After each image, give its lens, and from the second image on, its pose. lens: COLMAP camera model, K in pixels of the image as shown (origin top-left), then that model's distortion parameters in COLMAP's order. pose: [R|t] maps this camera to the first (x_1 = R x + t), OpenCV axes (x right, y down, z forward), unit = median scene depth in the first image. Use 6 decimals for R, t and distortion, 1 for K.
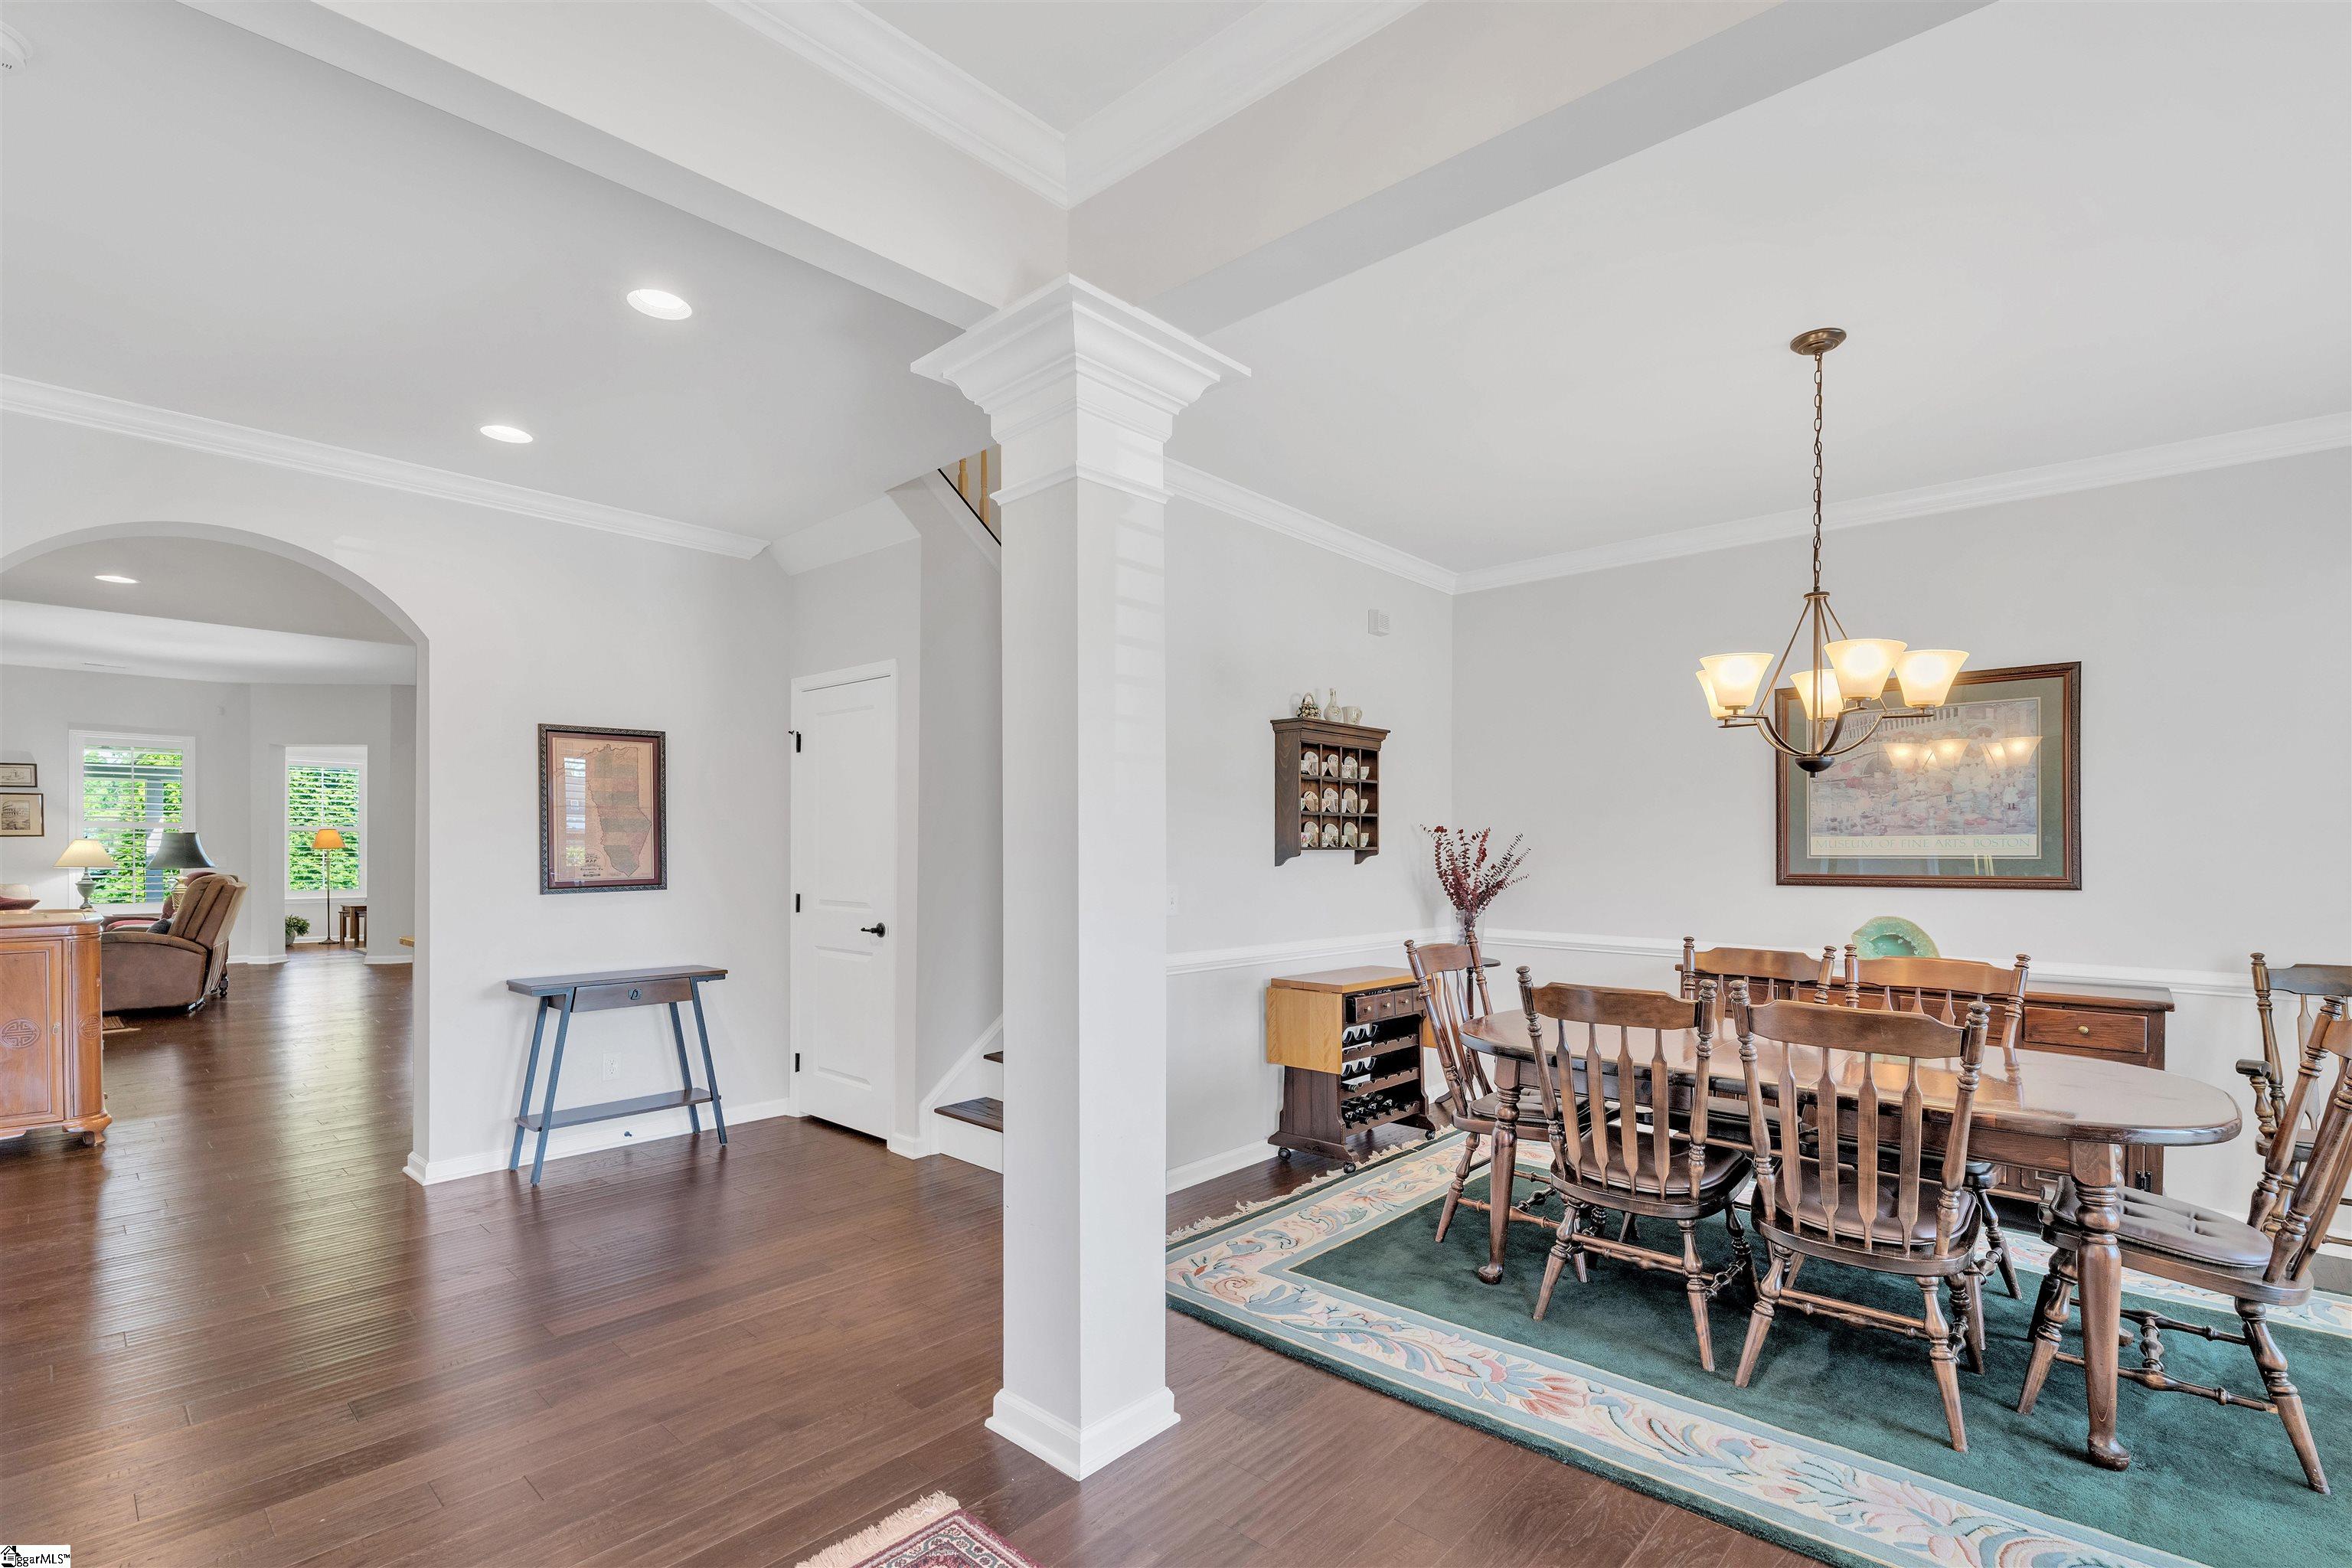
lens RADIAL K [[1079.5, 0, 1175.2], [0, 1079.5, 862.2], [0, 0, 1]] dist [-0.002579, -0.000313]
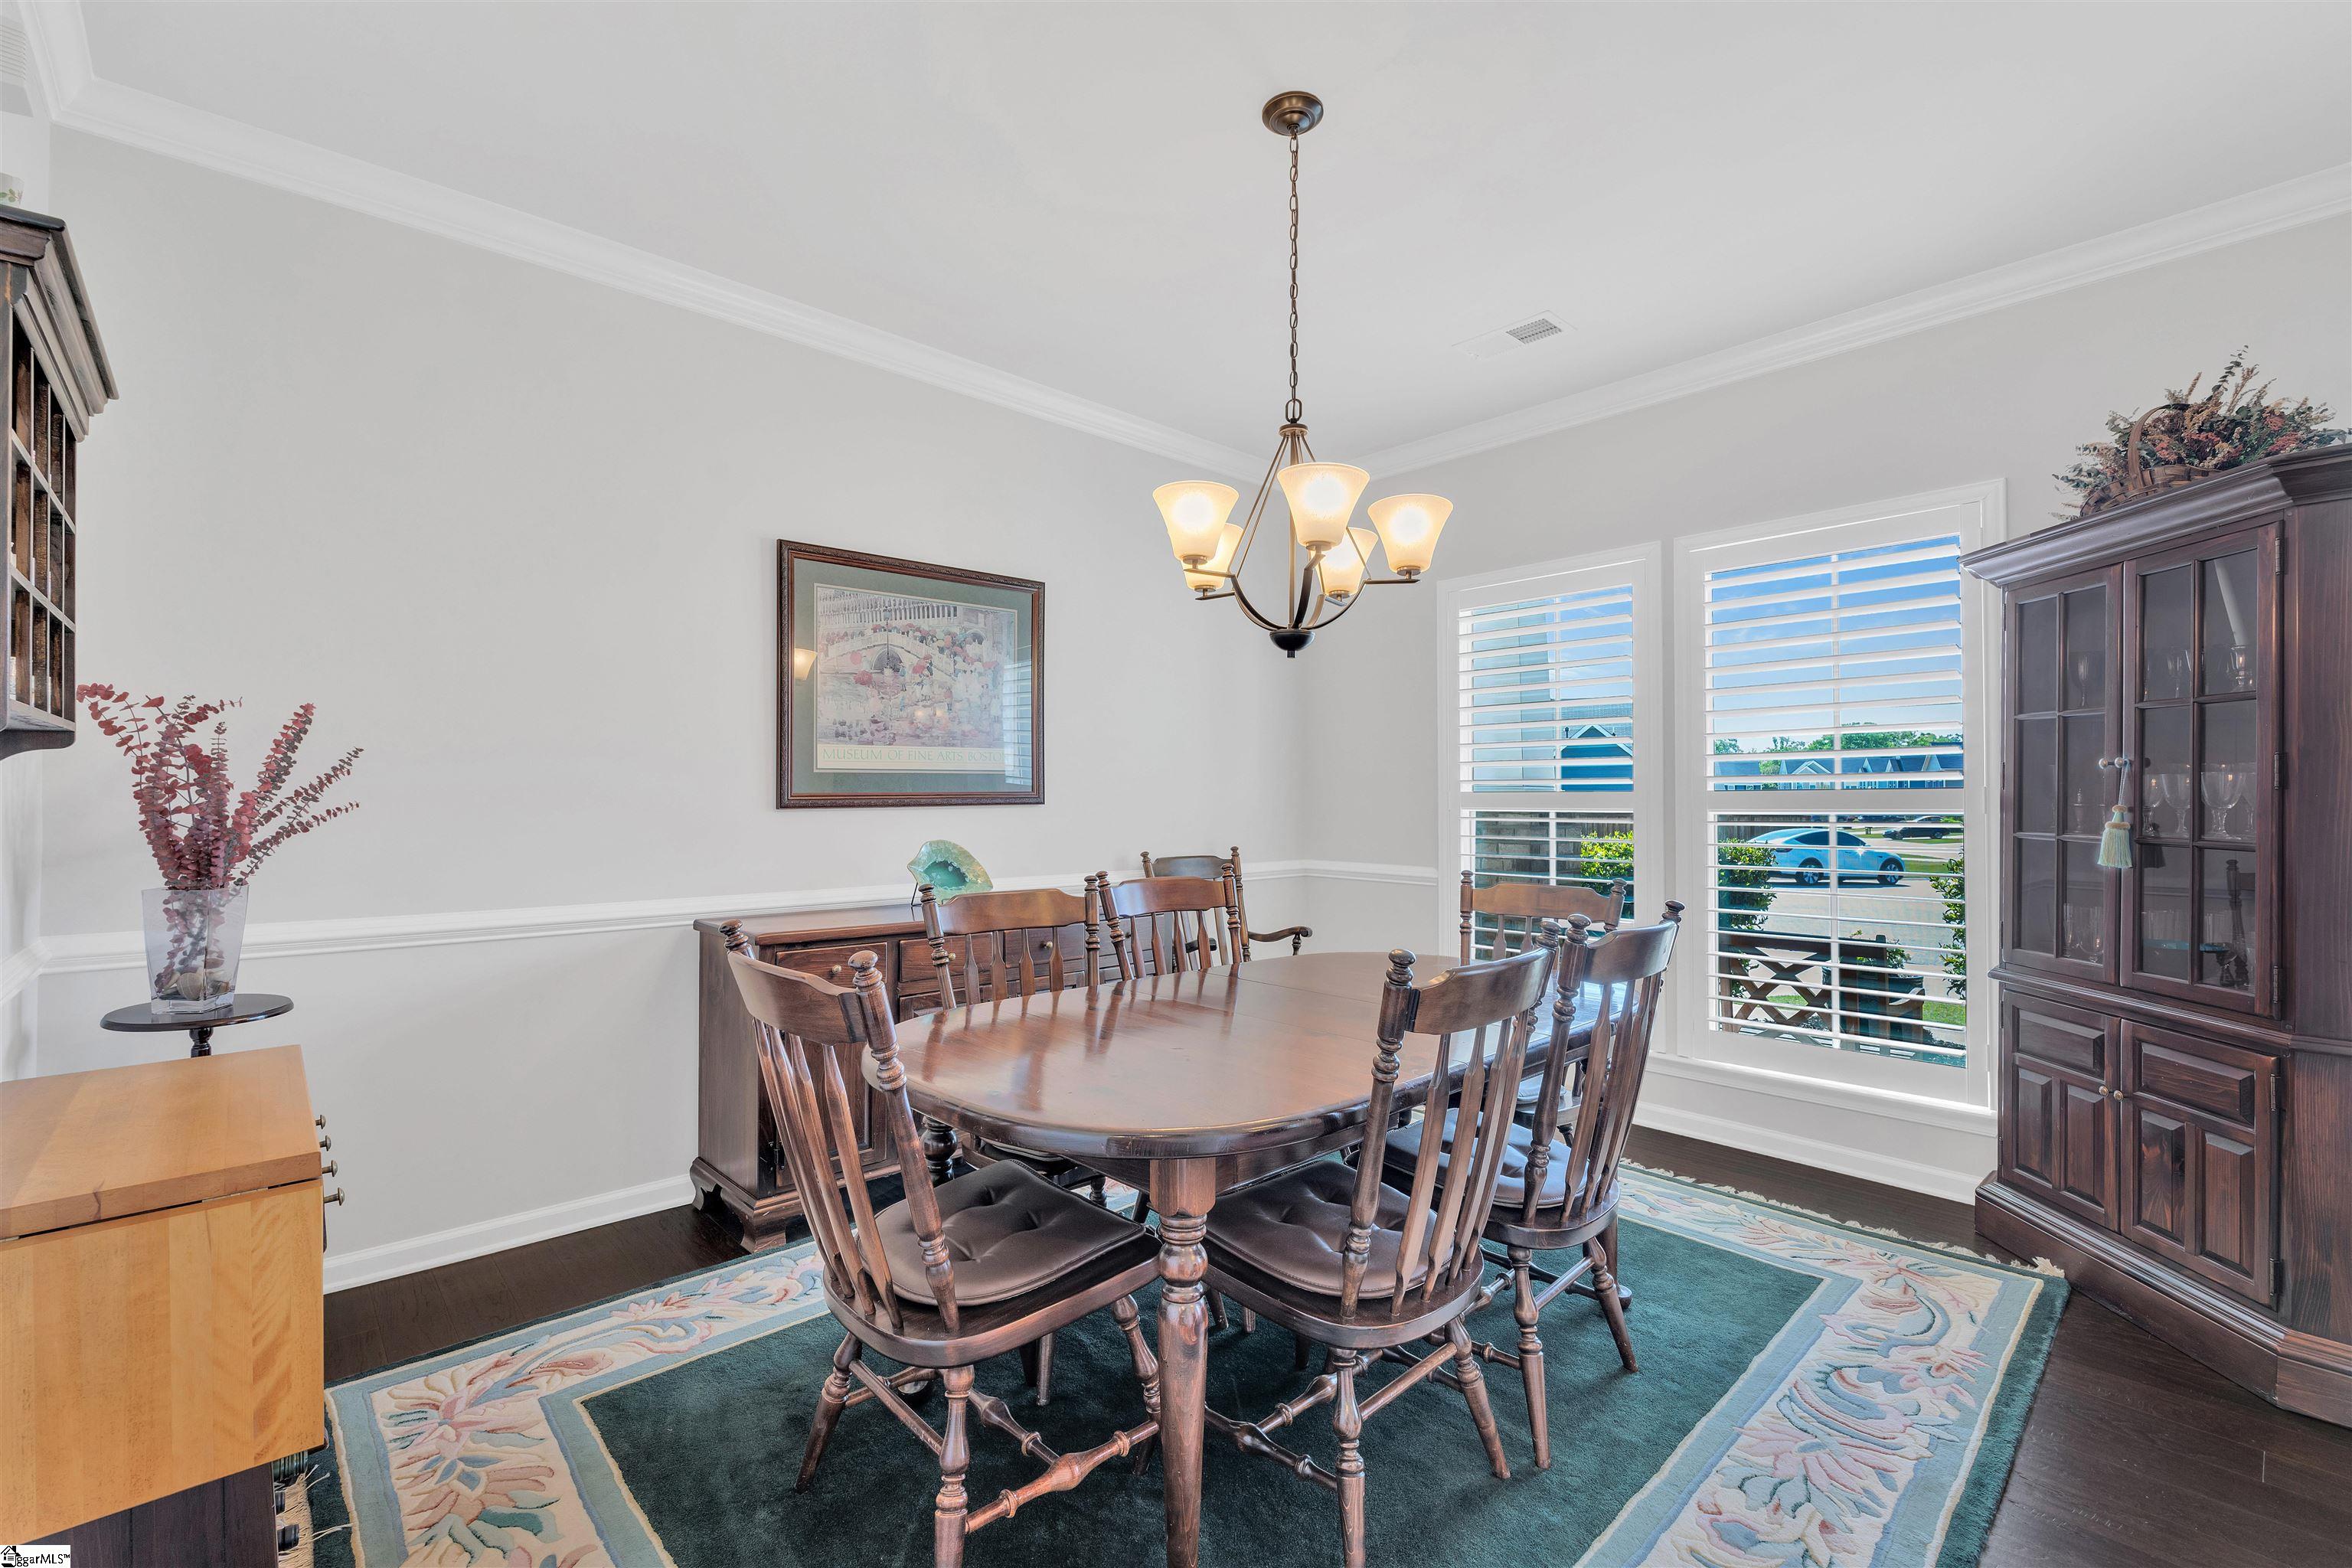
lens RADIAL K [[1037.1, 0, 1182.6], [0, 1037.1, 785.9], [0, 0, 1]] dist [-0.002251, 0.000619]
pose [[0.087386, 0.003473, 0.996168, -0.129324], [0.013684, 0.999895, -0.004687, 0.014286], [-0.996080, 0.014042, 0.087330, 0.748861]]
